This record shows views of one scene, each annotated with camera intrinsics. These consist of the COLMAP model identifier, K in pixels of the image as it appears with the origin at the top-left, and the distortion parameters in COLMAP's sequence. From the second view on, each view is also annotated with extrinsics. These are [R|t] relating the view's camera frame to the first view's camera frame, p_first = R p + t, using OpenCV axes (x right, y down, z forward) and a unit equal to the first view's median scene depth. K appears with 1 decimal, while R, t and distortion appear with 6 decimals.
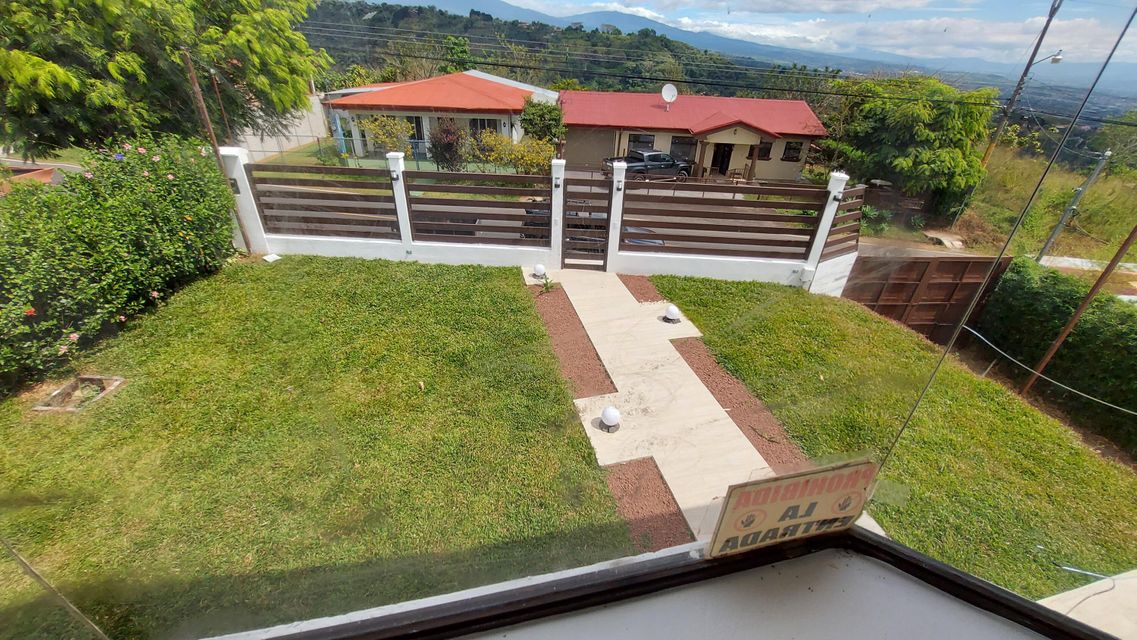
lens RADIAL K [[456.9, 0, 569.3], [0, 456.9, 317.8], [0, 0, 1]] dist [-0.016263, 0.001179]
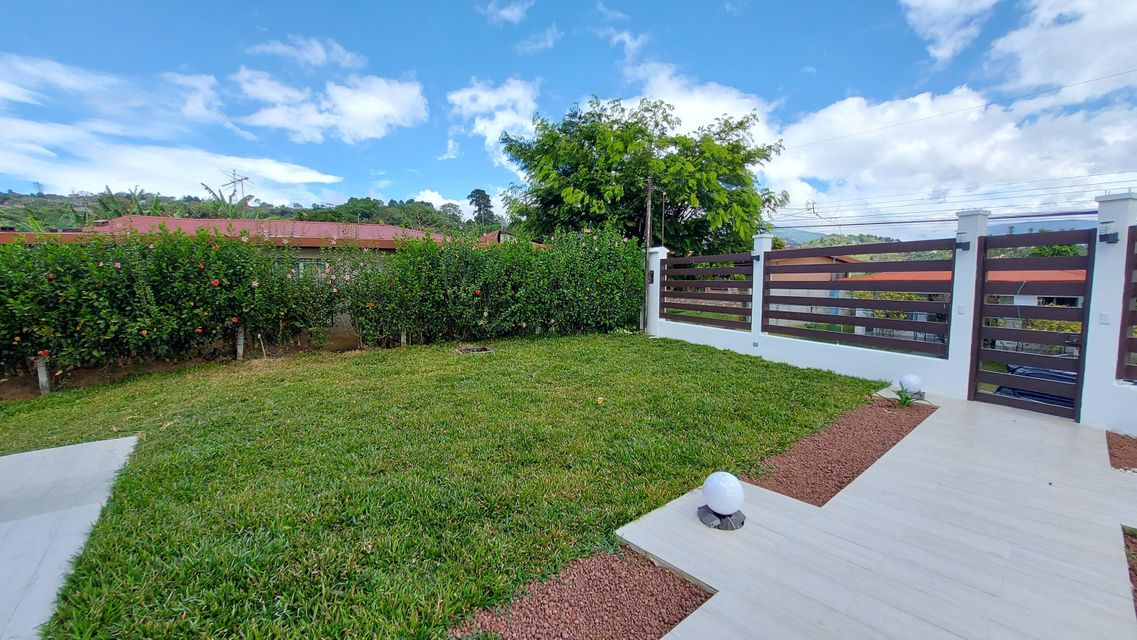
lens RADIAL K [[456.9, 0, 561.3], [0, 456.9, 314.2], [0, 0, 1]] dist [-0.016263, 0.001179]
pose [[0.430172, 0.035442, -0.902051, 0.281846], [-0.455429, 0.871271, -0.182953, 0.137244], [0.779446, 0.489521, 0.390938, 0.375864]]
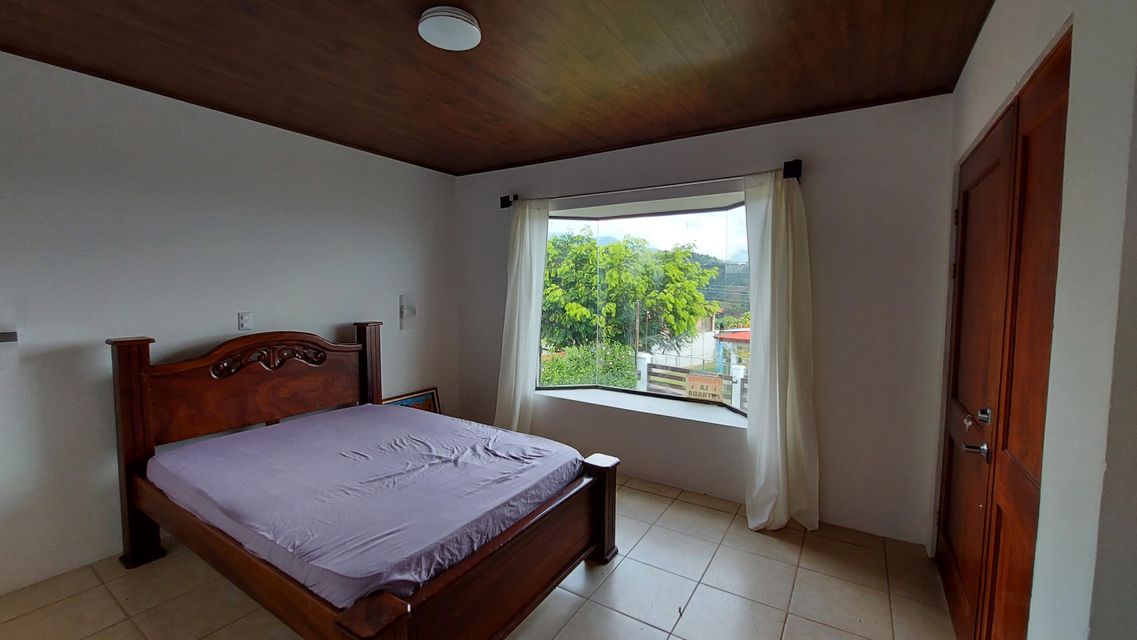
lens RADIAL K [[456.9, 0, 571.3], [0, 456.9, 316.2], [0, 0, 1]] dist [-0.016263, 0.001179]
pose [[0.705826, 0.013486, -0.708257, 0.244536], [-0.351658, 0.874594, -0.333798, 0.155778], [0.614936, 0.484668, 0.622053, -0.267739]]
